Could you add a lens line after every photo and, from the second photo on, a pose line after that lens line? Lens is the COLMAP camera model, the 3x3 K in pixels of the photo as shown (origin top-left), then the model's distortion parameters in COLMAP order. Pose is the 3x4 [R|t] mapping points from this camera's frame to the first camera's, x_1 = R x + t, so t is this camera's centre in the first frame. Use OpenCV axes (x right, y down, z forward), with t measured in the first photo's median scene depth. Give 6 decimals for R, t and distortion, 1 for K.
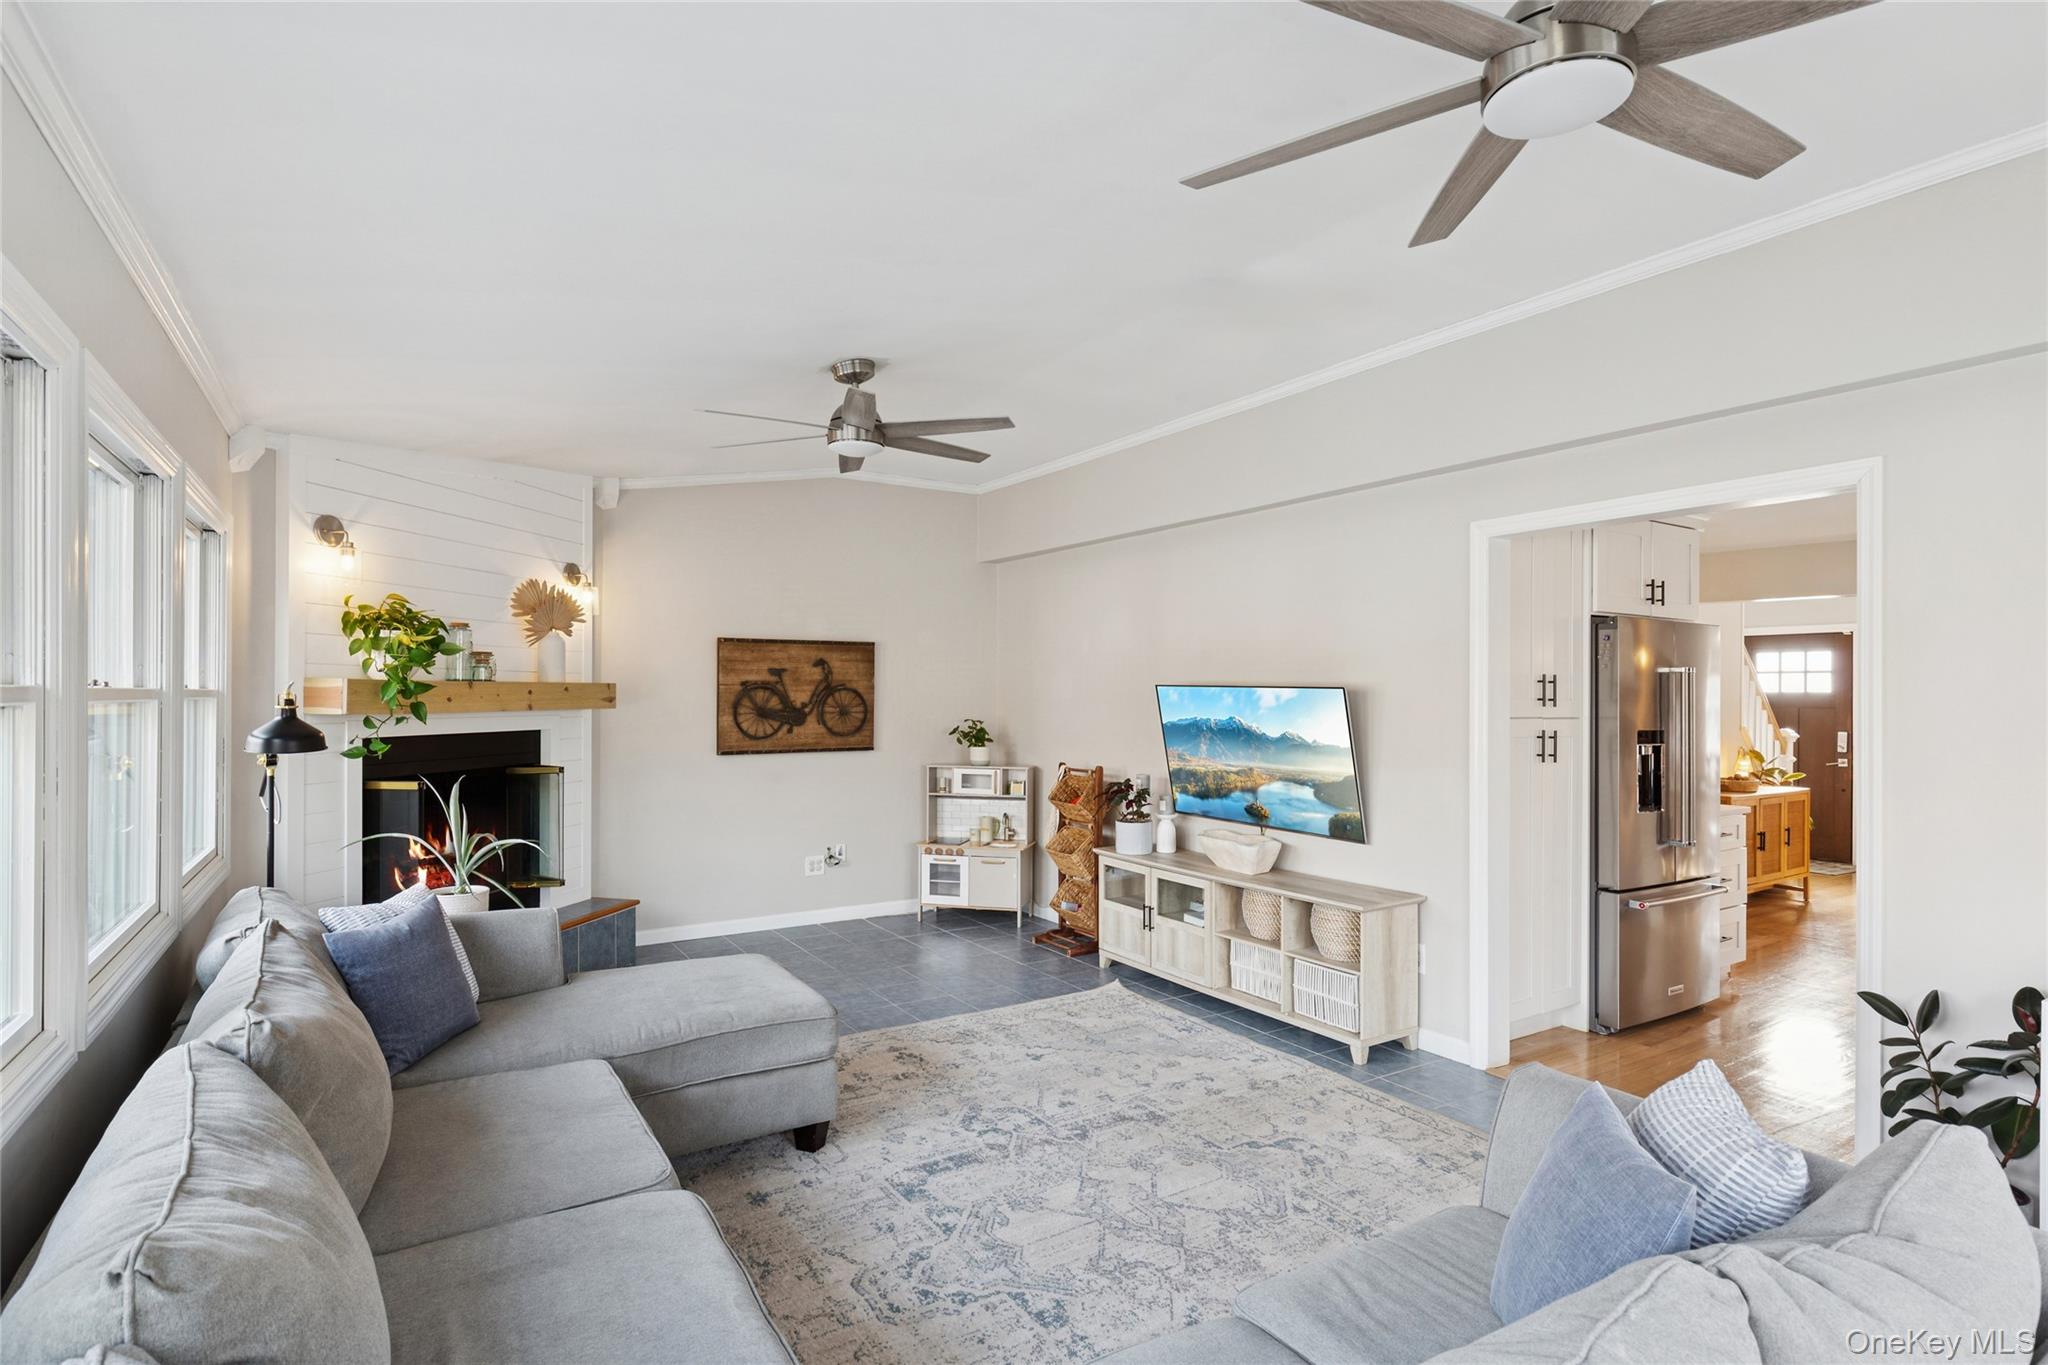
lens RADIAL K [[1035.1, 0, 1017.6], [0, 1035.1, 685.5], [0, 0, 1]] dist [-0.000216, 0.000074]
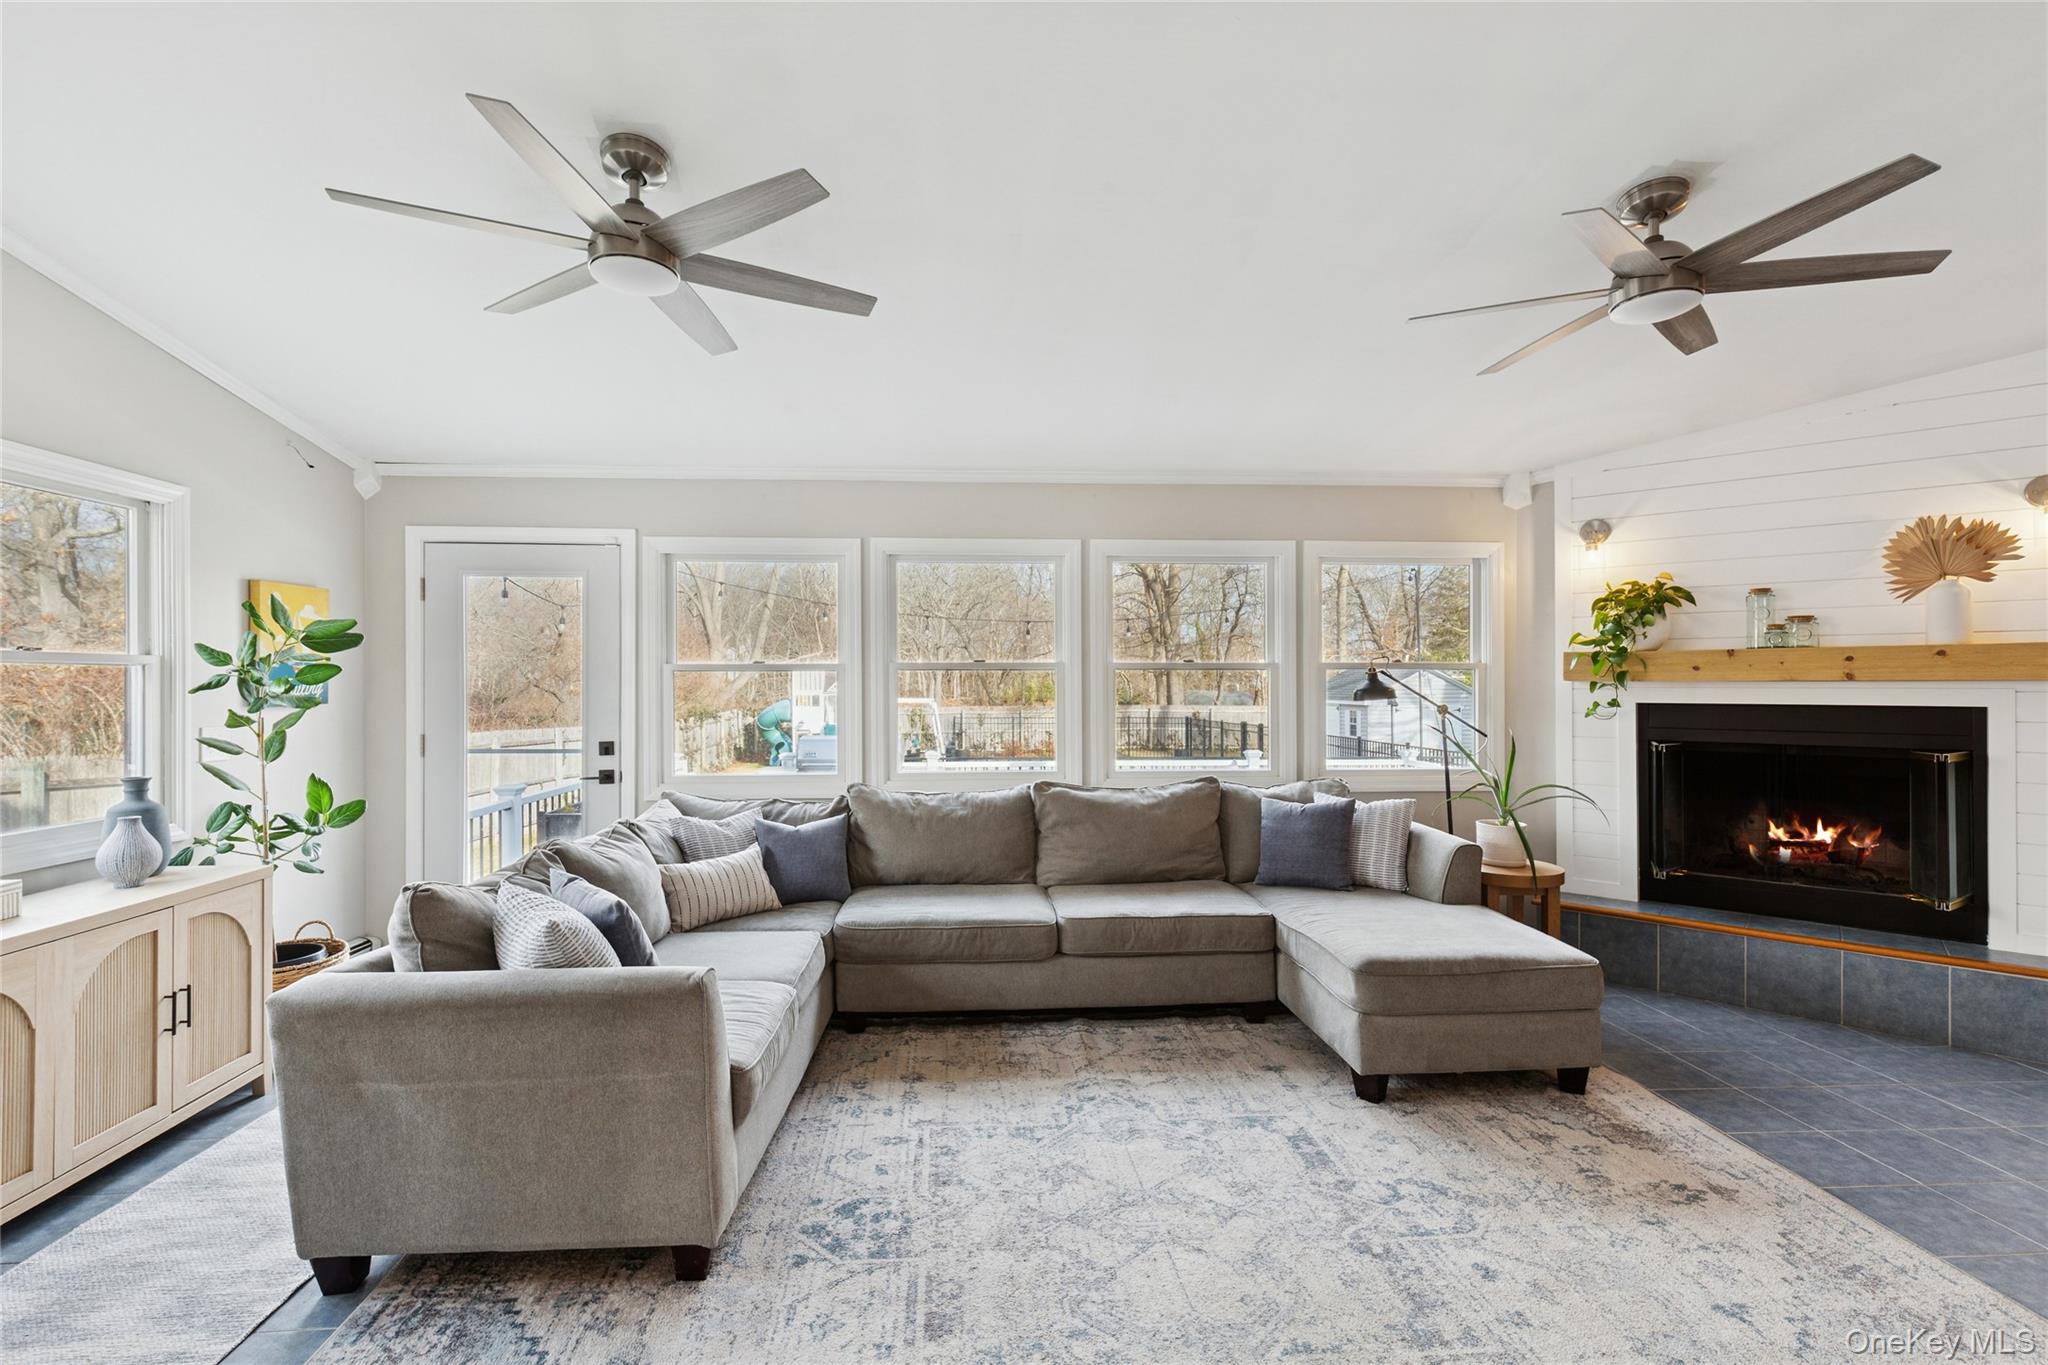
lens RADIAL K [[936.6, 0, 1016.2], [0, 936.6, 681.5], [0, 0, 1]] dist [-0.003303, -0.000100]
pose [[-0.468427, -0.000170, -0.883502, 0.721095], [0.005303, 0.999981, -0.003004, 0.032615], [0.883486, -0.006093, -0.468417, 1.037959]]
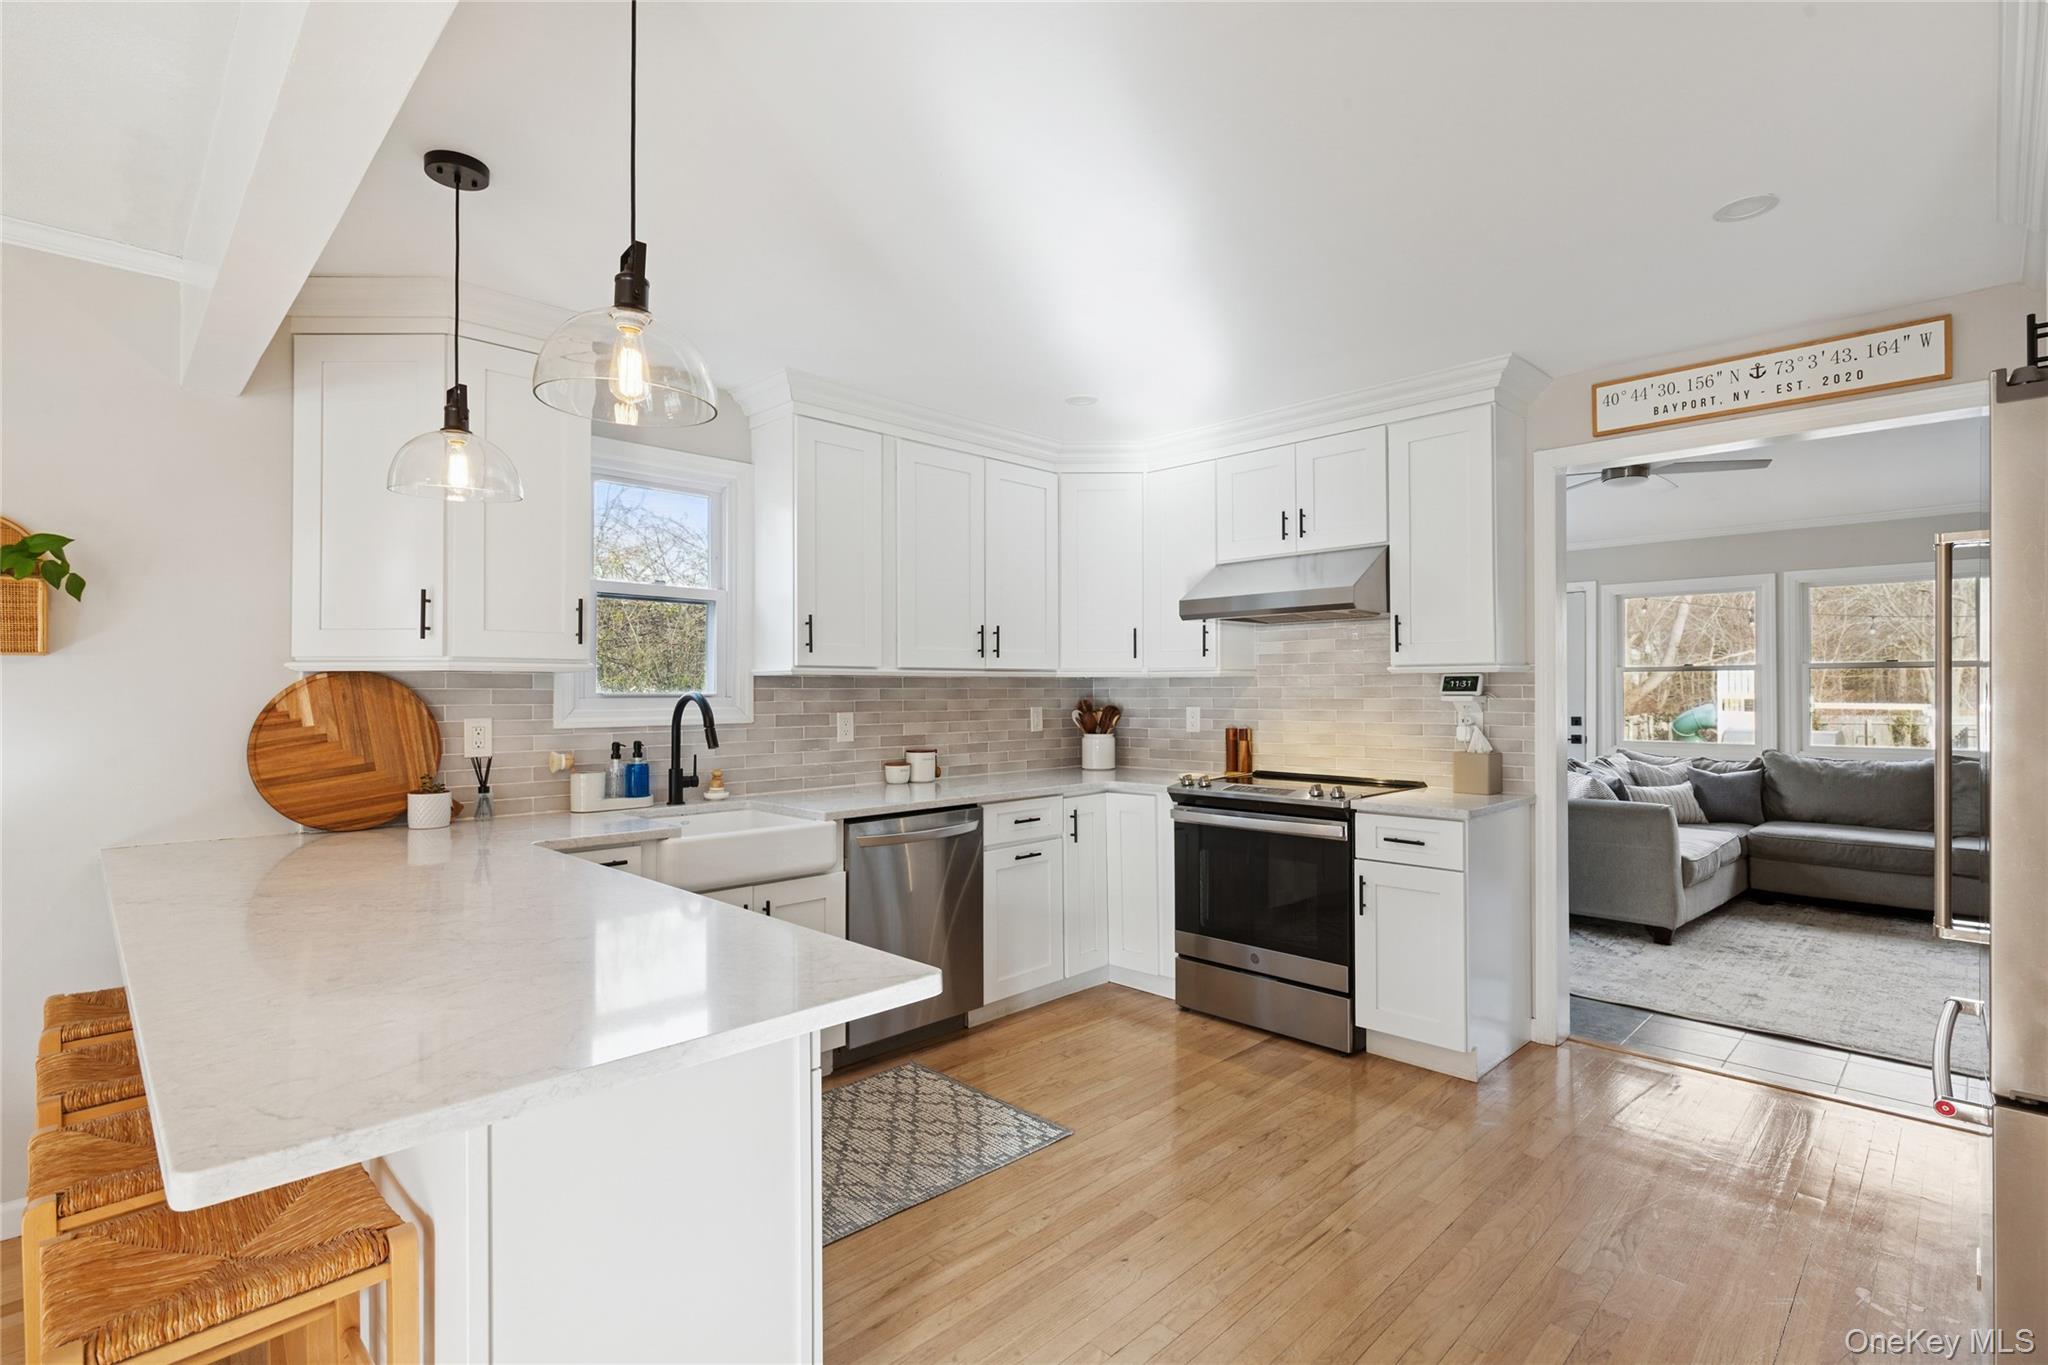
lens RADIAL K [[976.6, 0, 1020.8], [0, 976.6, 684.2], [0, 0, 1]] dist [-0.003993, 0.000245]
pose [[-0.974134, 0.000775, -0.225971, 1.768552], [0.002749, 0.999961, -0.008424, 0.058444], [0.225956, -0.008827, -0.974098, 1.964699]]
